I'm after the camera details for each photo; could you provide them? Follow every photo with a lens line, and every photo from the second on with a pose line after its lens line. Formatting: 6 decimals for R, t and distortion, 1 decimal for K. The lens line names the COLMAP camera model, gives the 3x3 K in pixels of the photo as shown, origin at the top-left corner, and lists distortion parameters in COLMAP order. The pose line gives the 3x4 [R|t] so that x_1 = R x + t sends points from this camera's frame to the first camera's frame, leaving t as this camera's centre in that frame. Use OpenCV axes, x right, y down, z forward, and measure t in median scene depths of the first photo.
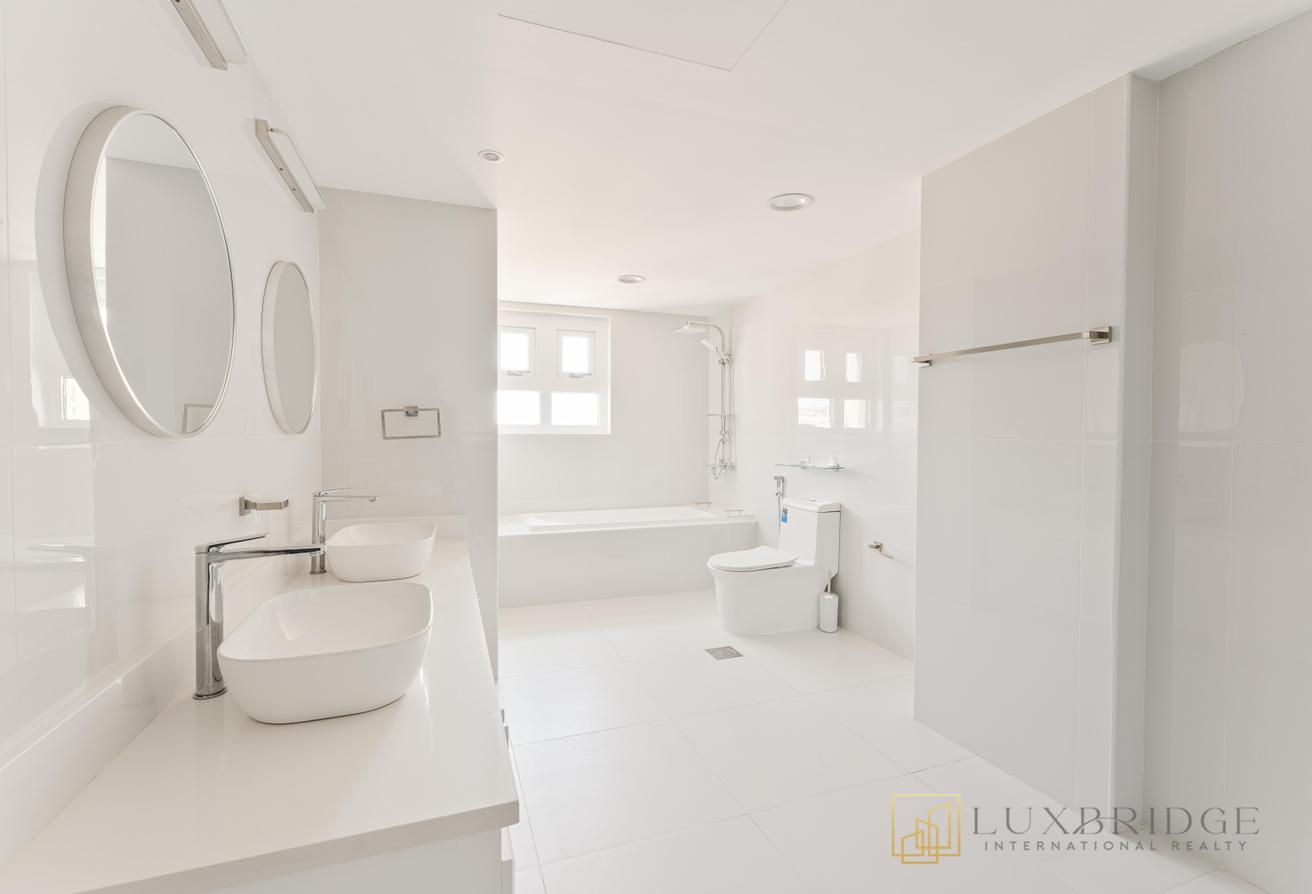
lens RADIAL K [[610.6, 0, 658.8], [0, 610.6, 422.3], [0, 0, 1]] dist [0.002611, 0.000112]
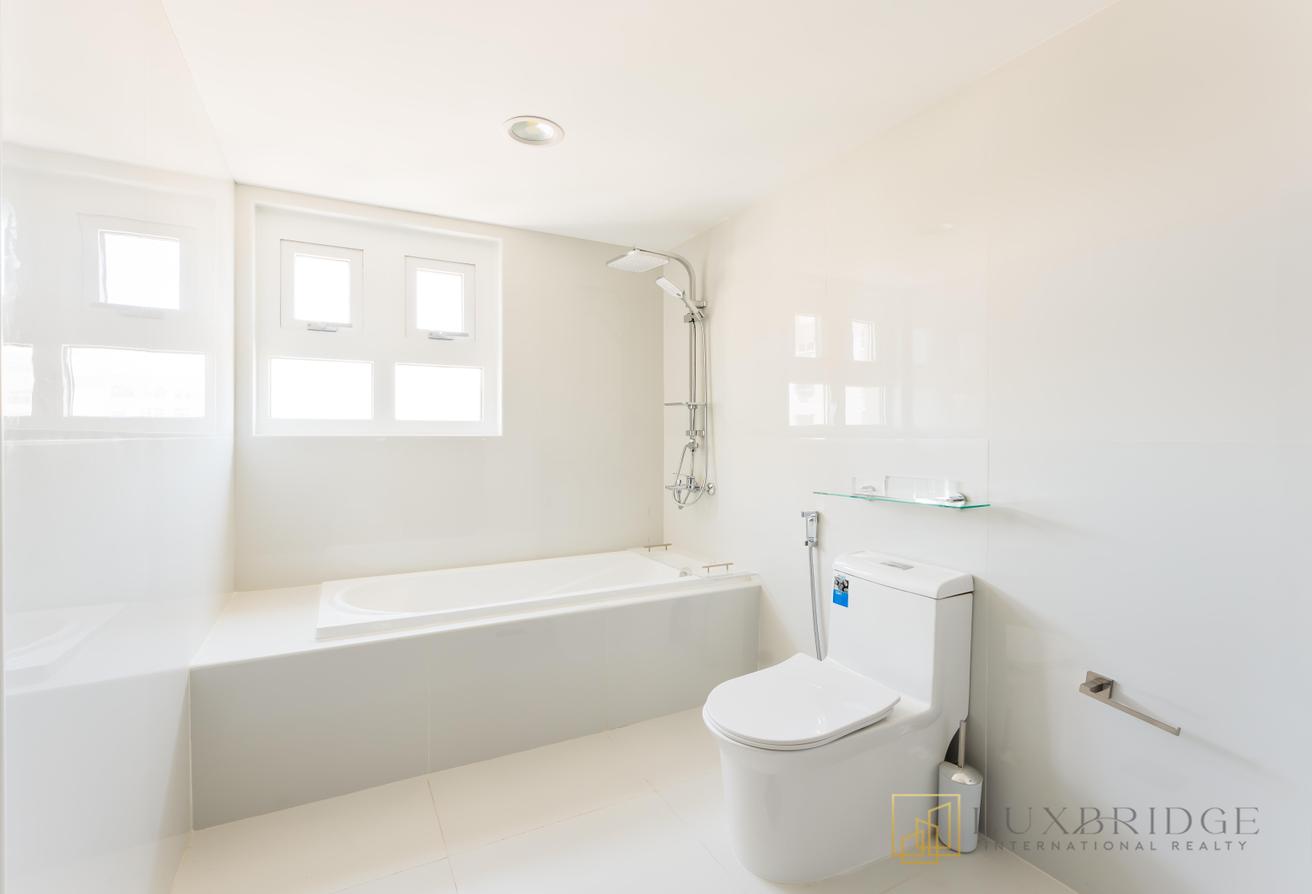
lens RADIAL K [[602.2, 0, 691.6], [0, 602.2, 436.0], [0, 0, 1]] dist [0.000545, 0.000033]
pose [[0.980908, -0.003344, 0.194446, -0.012754], [-0.000527, 0.999803, 0.019850, 0.008000], [-0.194474, -0.019574, 0.980712, 0.410910]]
